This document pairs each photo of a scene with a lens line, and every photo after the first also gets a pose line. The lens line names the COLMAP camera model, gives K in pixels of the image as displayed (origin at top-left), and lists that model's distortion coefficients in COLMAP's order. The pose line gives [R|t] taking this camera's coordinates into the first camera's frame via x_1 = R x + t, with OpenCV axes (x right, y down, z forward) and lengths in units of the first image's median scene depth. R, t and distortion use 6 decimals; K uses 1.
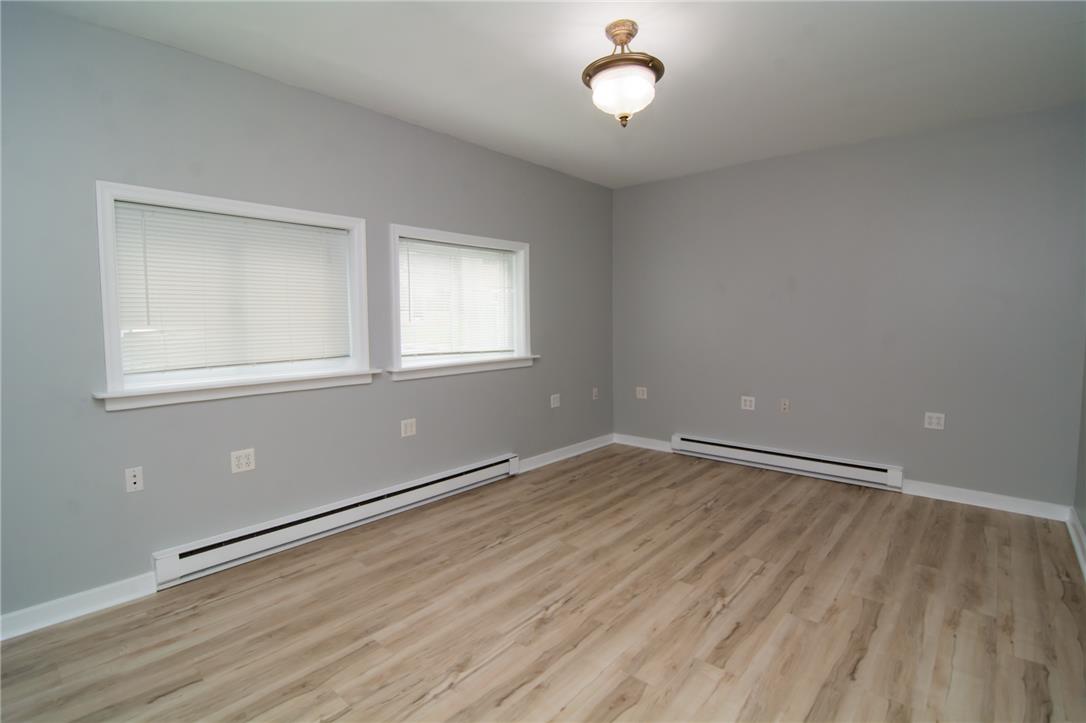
lens RADIAL K [[521.9, 0, 548.2], [0, 521.9, 357.0], [0, 0, 1]] dist [-0.005072, -0.012436]
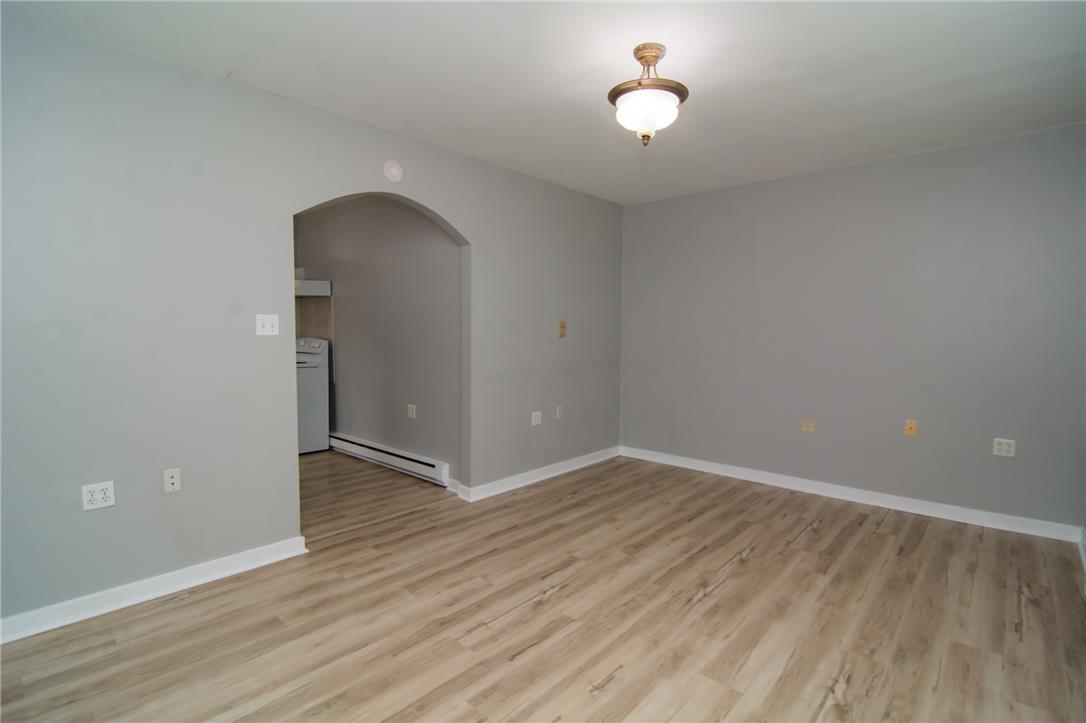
lens RADIAL K [[521.9, 0, 548.2], [0, 521.9, 357.0], [0, 0, 1]] dist [-0.005072, -0.012436]
pose [[-0.999834, -0.000852, 0.018207, 0.266992], [0.001607, 0.990895, 0.134626, -0.142660], [-0.018156, 0.134632, -0.990729, 1.741867]]
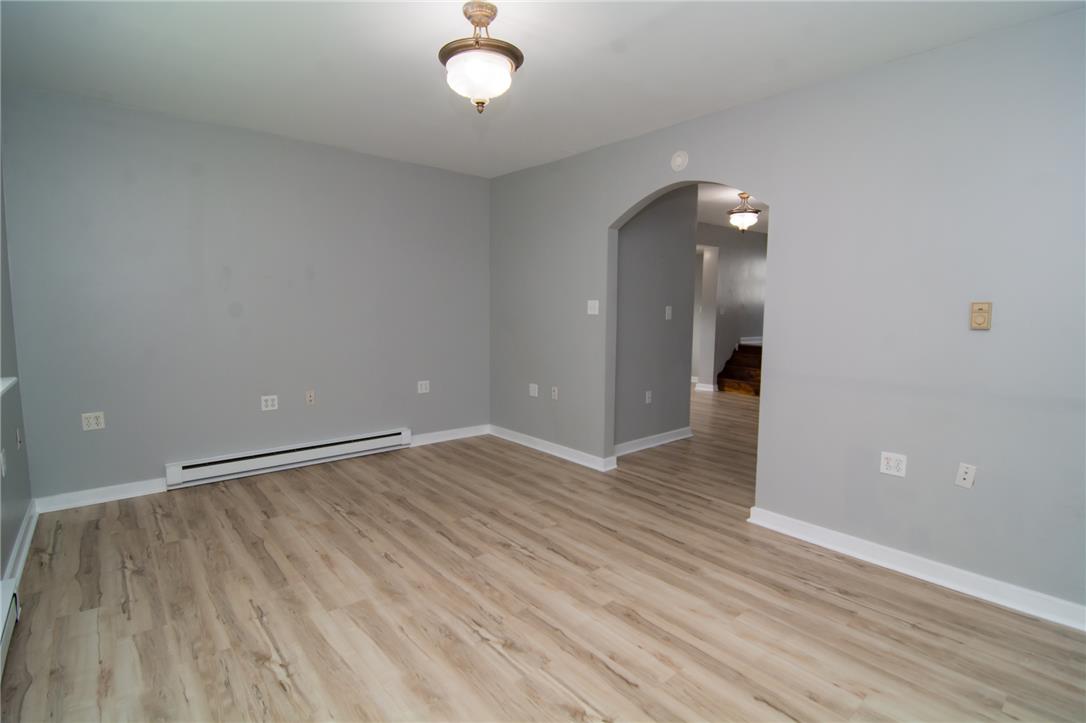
lens RADIAL K [[521.9, 0, 548.2], [0, 521.9, 357.0], [0, 0, 1]] dist [-0.005072, -0.012436]
pose [[0.143397, -0.082950, 0.986183, -0.698587], [0.063010, 0.995225, 0.074548, -0.044325], [-0.987657, 0.051449, 0.147939, 0.635428]]
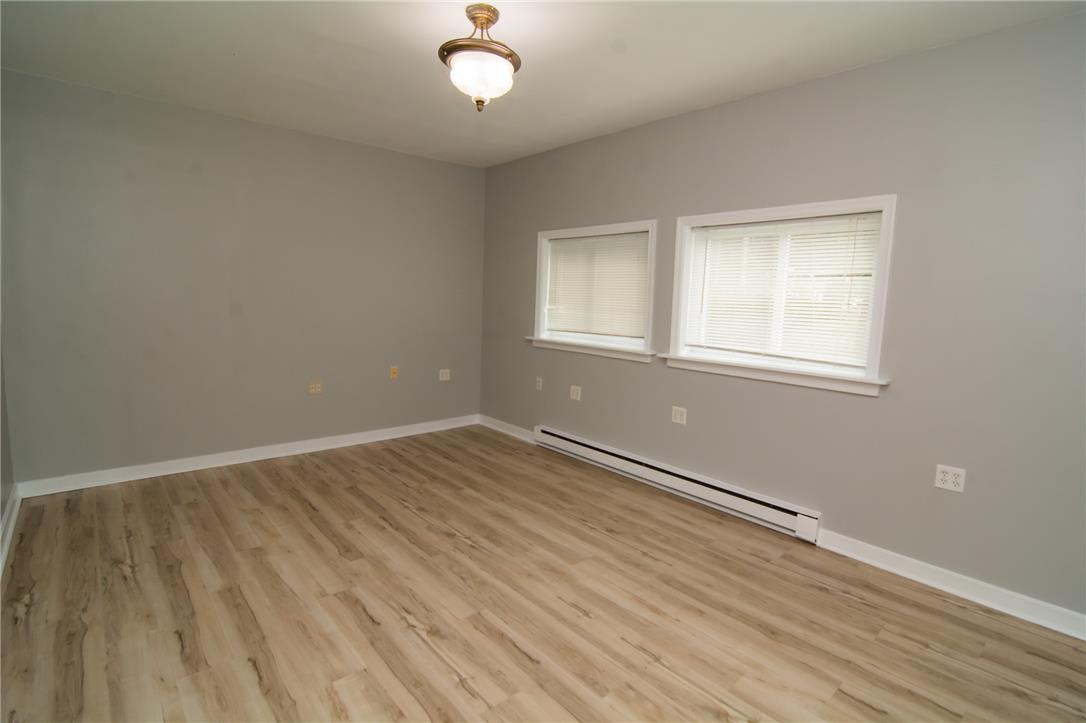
lens RADIAL K [[521.9, 0, 548.2], [0, 521.9, 357.0], [0, 0, 1]] dist [-0.005072, -0.012436]
pose [[-0.129809, 0.113582, -0.985012, 0.976785], [-0.110643, 0.985554, 0.128226, -0.102144], [0.985347, 0.125630, -0.115366, 1.095225]]
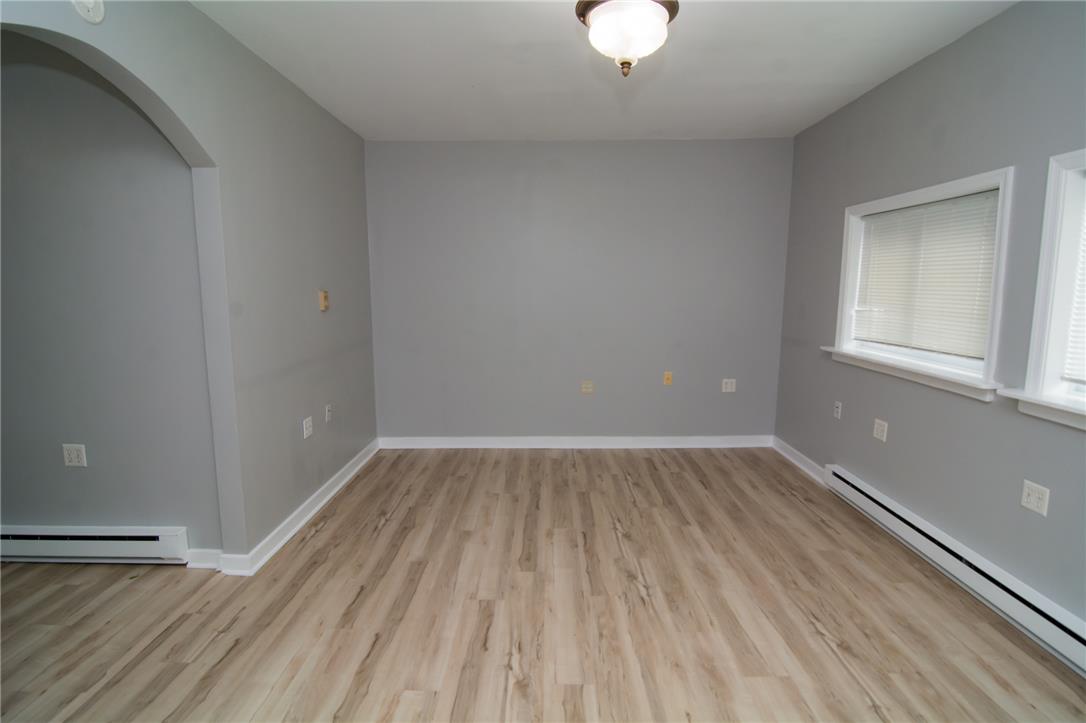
lens RADIAL K [[521.9, 0, 548.2], [0, 521.9, 357.0], [0, 0, 1]] dist [-0.005072, -0.012436]
pose [[-0.755609, 0.096659, -0.647852, 0.668567], [-0.046401, 0.978669, 0.200135, -0.146029], [0.653378, 0.181285, -0.735006, 1.336024]]
